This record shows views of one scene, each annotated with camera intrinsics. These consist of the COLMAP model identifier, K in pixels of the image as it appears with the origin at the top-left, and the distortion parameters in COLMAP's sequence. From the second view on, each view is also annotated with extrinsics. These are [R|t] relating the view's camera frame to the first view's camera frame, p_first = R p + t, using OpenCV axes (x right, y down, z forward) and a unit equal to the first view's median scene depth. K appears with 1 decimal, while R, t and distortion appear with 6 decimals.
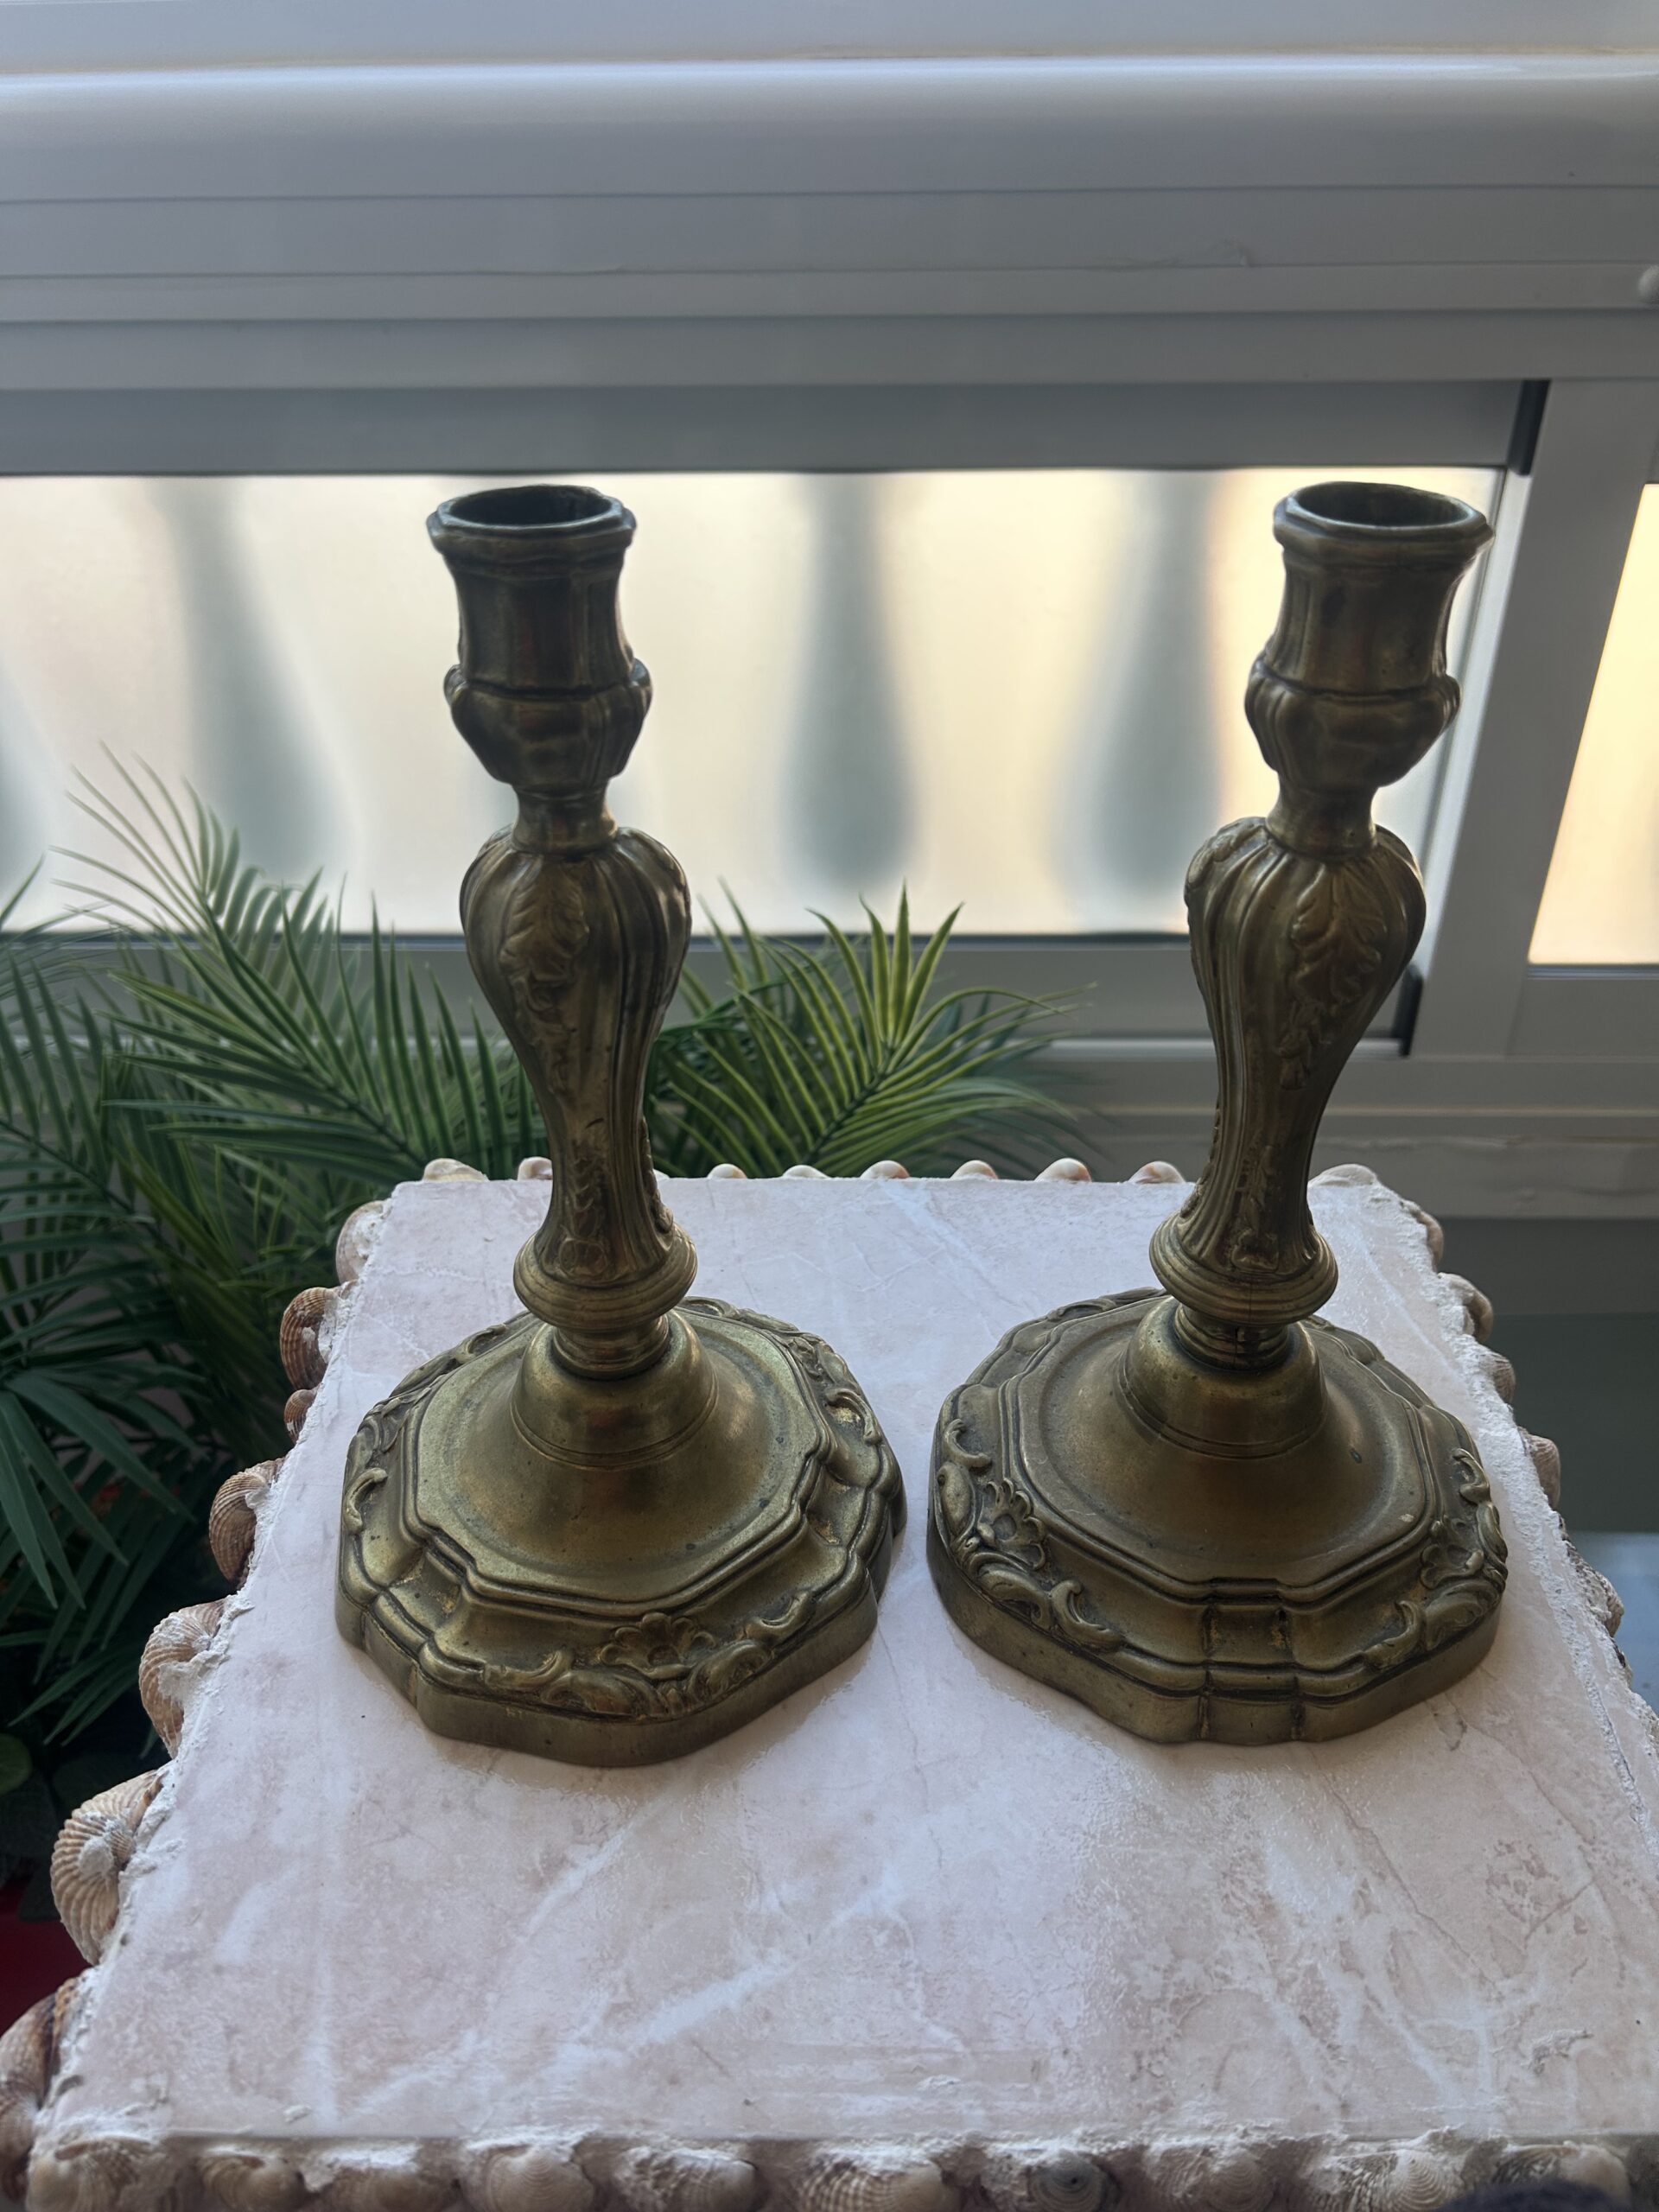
lens RADIAL K [[1698.0, 0, 799.2], [0, 1698.0, 1103.4], [0, 0, 1]] dist [0.001161, -0.041738]
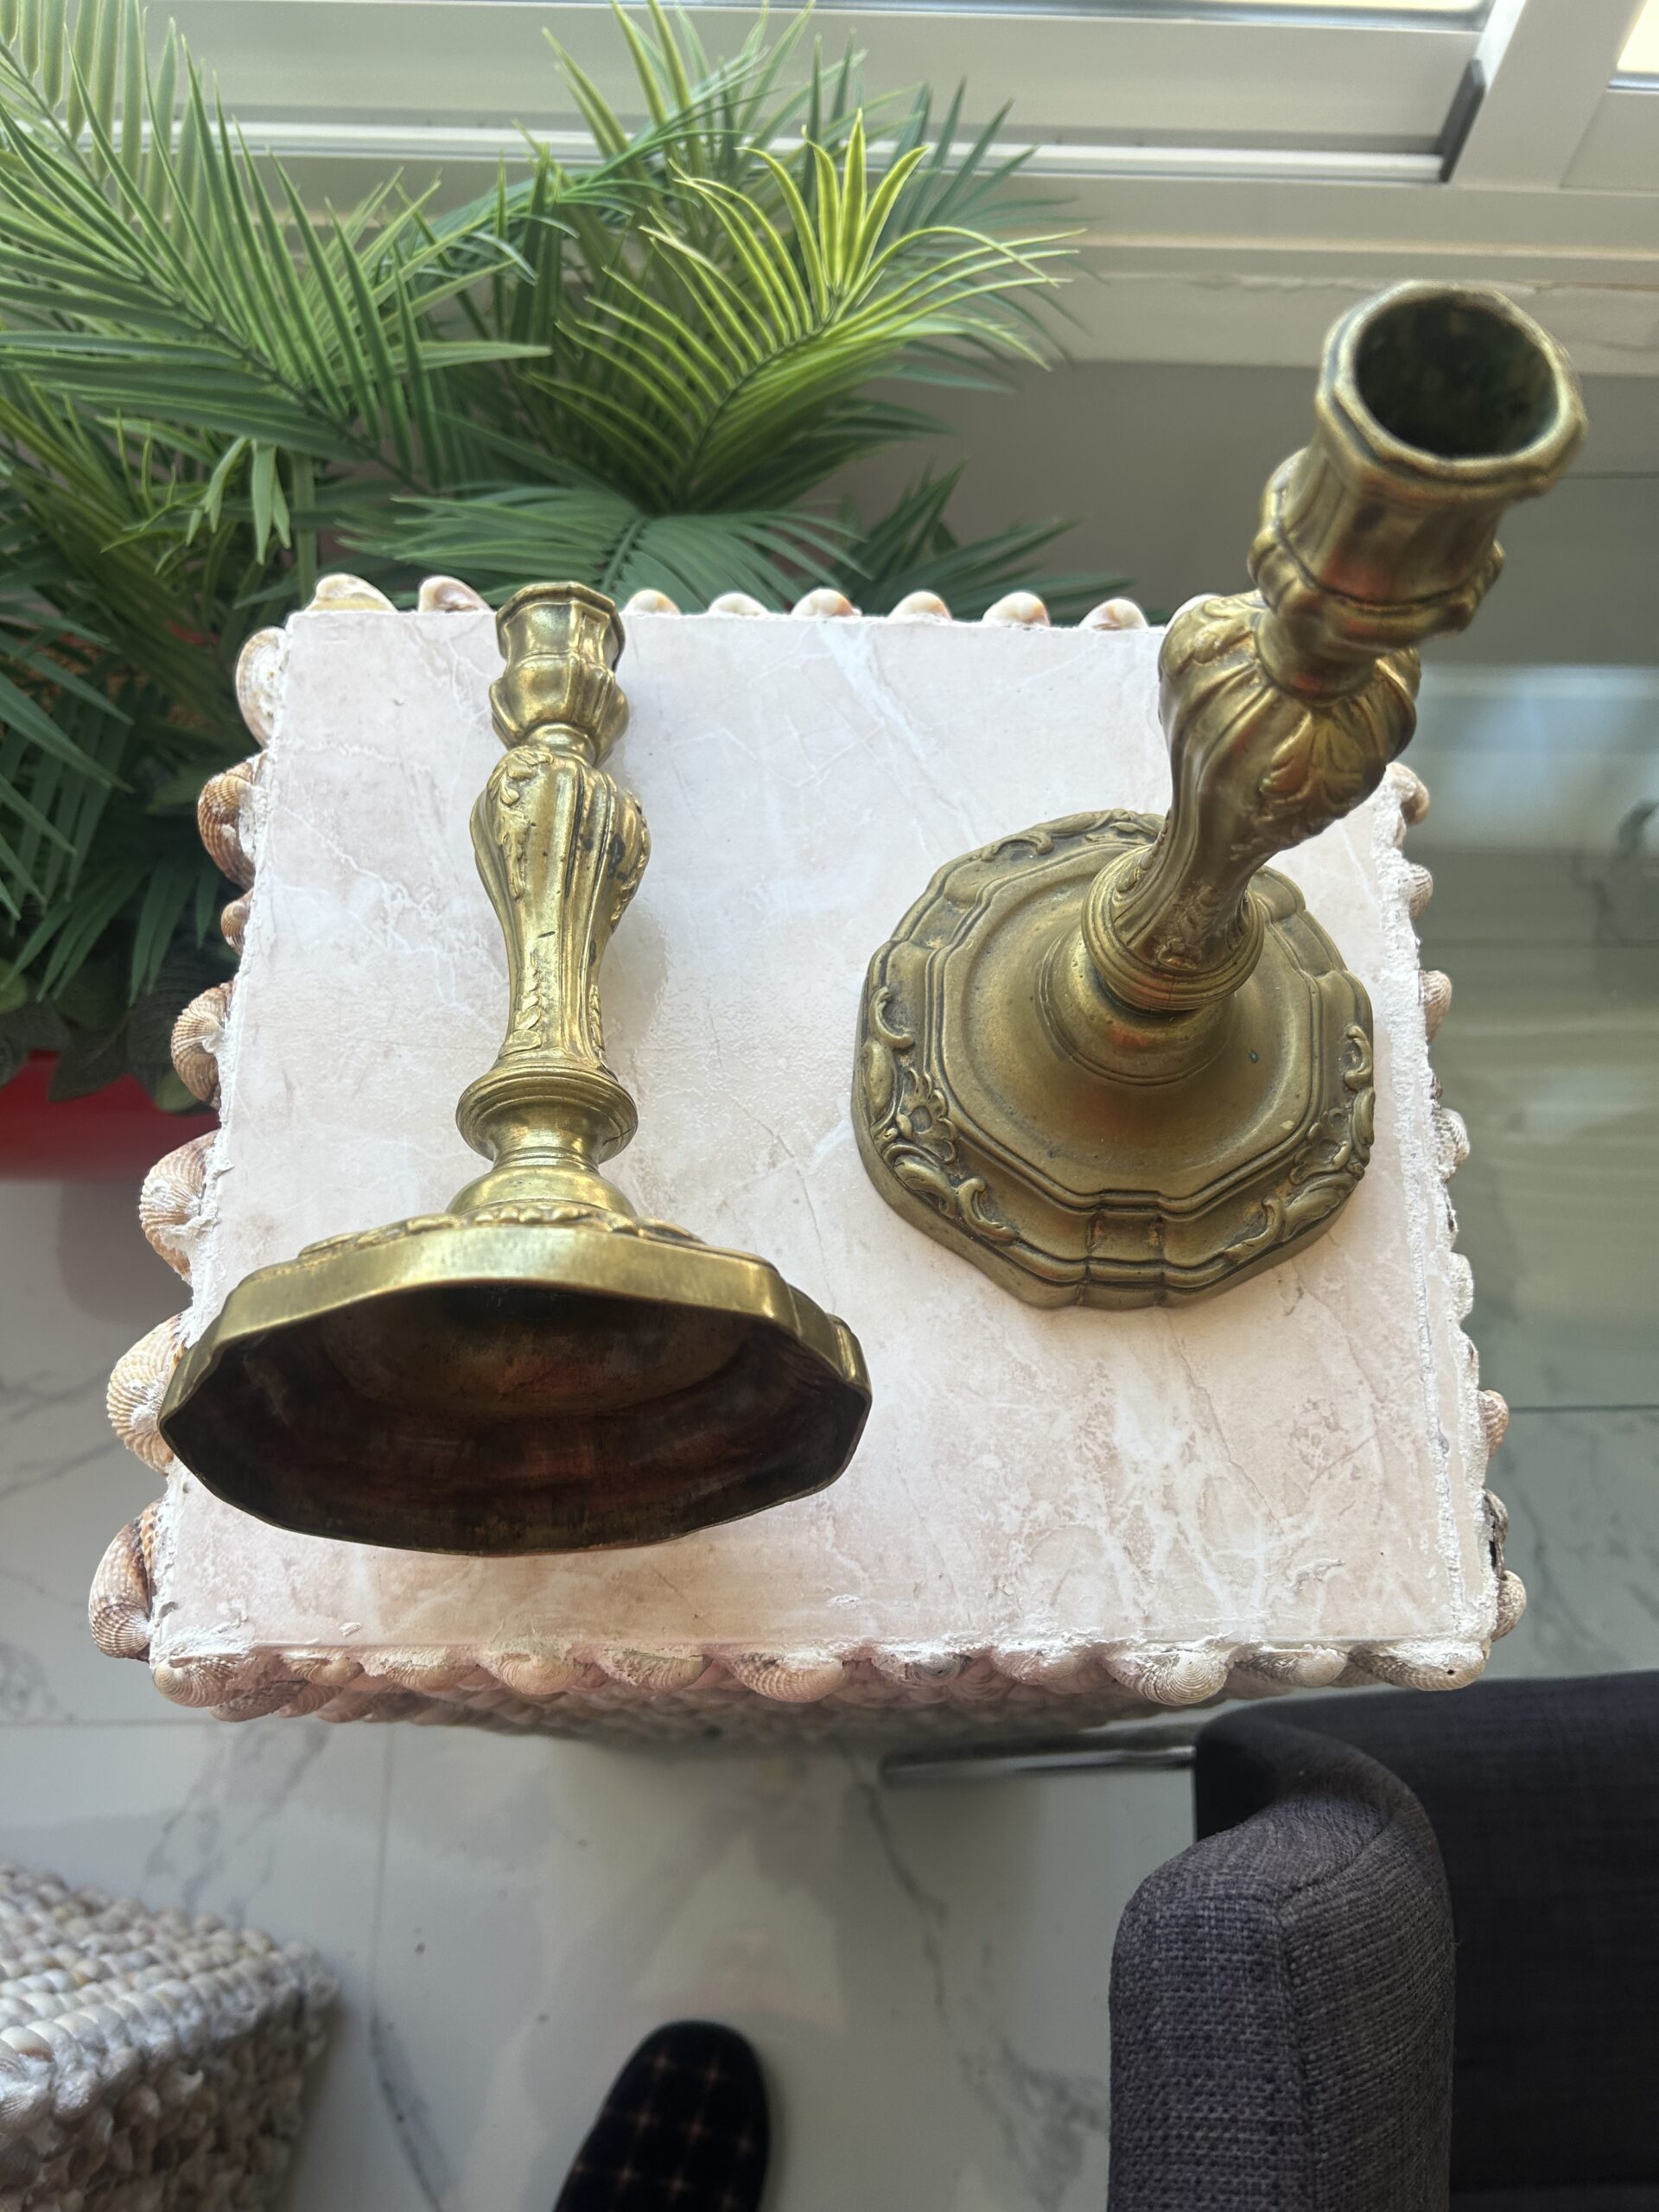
lens RADIAL K [[1712.1, 0, 815.5], [0, 1712.1, 1101.7], [0, 0, 1]] dist [0.017048, -0.079930]
pose [[0.999078, -0.007870, 0.042193, 0.007285], [-0.018896, 0.801999, 0.597027, -0.456465], [-0.038537, -0.597274, 0.801111, 0.144237]]
